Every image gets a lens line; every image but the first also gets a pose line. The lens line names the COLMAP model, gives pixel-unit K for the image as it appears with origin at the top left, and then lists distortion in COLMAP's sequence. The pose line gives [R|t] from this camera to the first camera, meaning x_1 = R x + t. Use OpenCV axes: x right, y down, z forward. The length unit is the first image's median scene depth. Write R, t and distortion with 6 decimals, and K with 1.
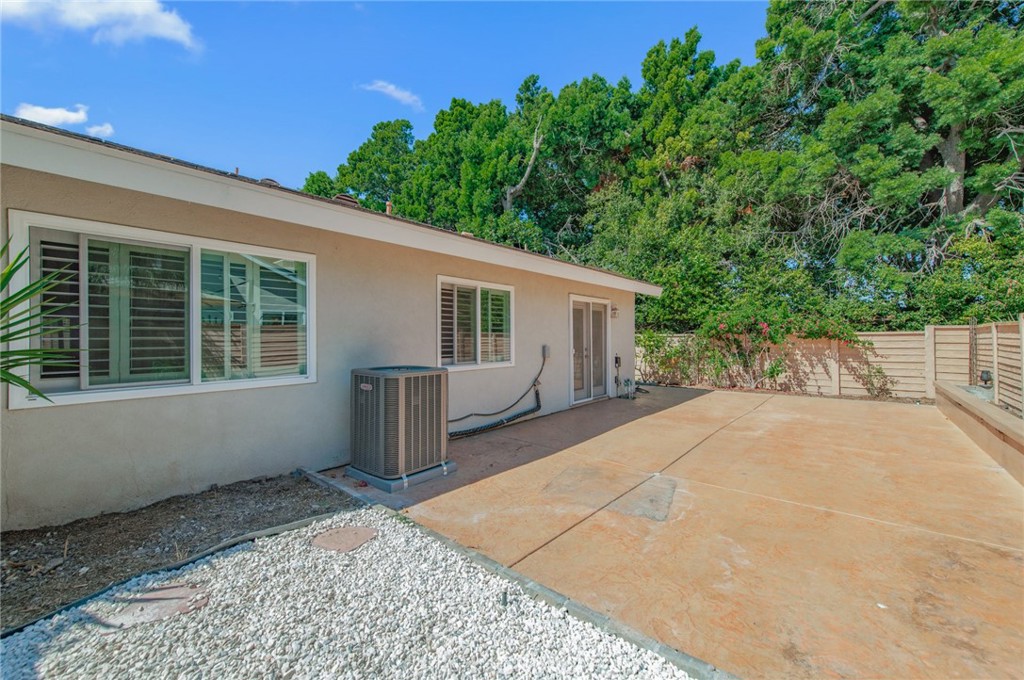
lens RADIAL K [[404.3, 0, 513.1], [0, 404.3, 340.1], [0, 0, 1]] dist [0.009347, -0.000751]
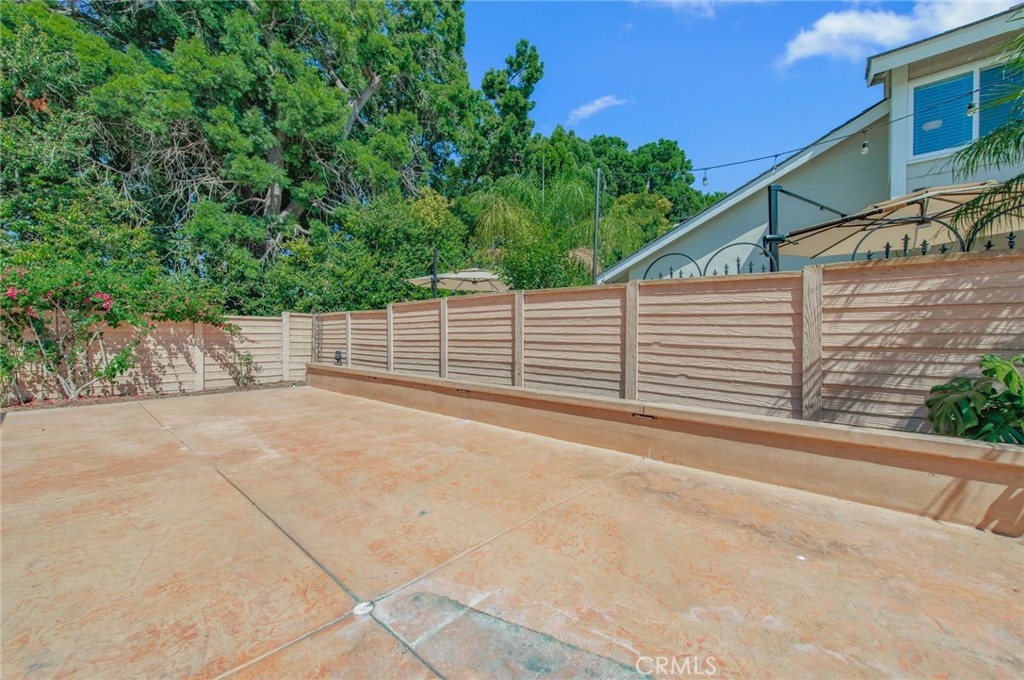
lens RADIAL K [[404.3, 0, 513.4], [0, 404.3, 337.2], [0, 0, 1]] dist [0.009347, -0.000751]
pose [[0.013602, 0.002029, 0.999905, -0.021200], [-0.005739, 0.999982, -0.001951, 0.026316], [-0.999891, -0.005712, 0.013614, 0.368064]]
